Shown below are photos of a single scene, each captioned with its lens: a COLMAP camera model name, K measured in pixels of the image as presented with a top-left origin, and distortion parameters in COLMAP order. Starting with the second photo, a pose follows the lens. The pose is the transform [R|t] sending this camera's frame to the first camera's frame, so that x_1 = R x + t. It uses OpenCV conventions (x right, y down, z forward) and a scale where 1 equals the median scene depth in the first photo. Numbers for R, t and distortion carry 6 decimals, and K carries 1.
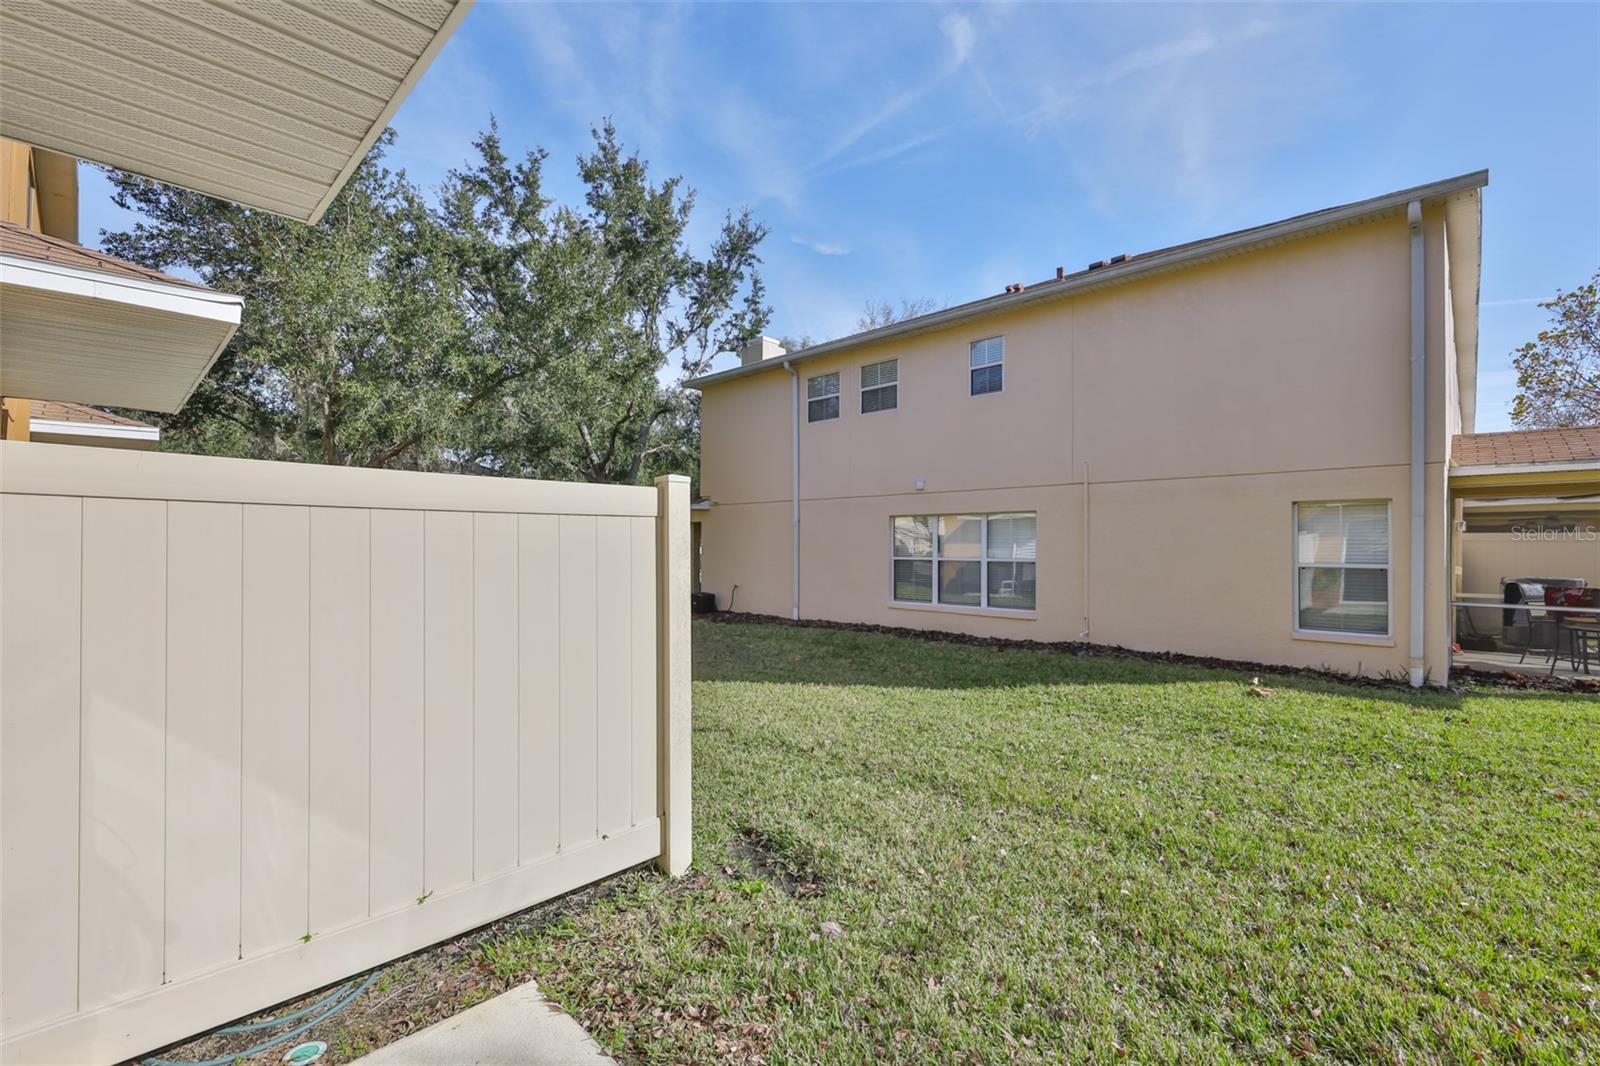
lens RADIAL K [[687.0, 0, 791.8], [0, 687.0, 534.9], [0, 0, 1]] dist [-0.008195, 0.002076]
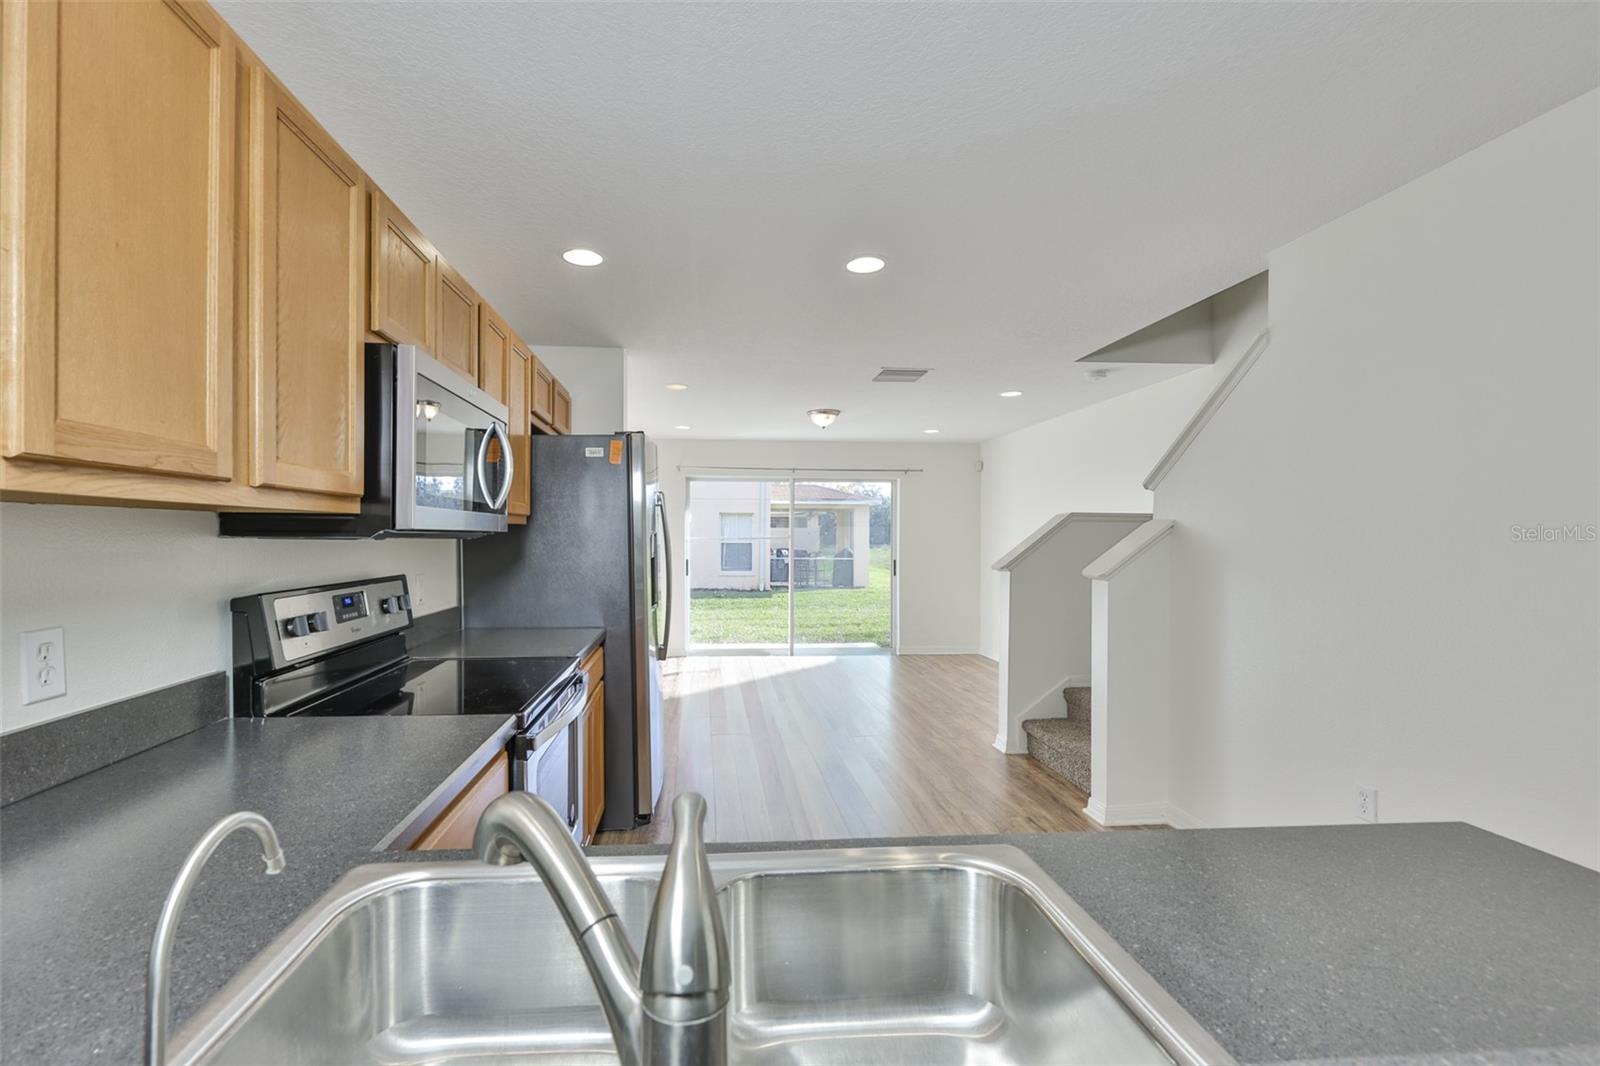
lens RADIAL K [[687.0, 0, 779.4], [0, 687.0, 538.3], [0, 0, 1]] dist [-0.008195, 0.002076]
pose [[0.643643, -0.003325, 0.765318, -0.899680], [-0.010859, 0.999850, 0.013476, 0.001619], [-0.765249, -0.016984, 0.643511, -0.609080]]
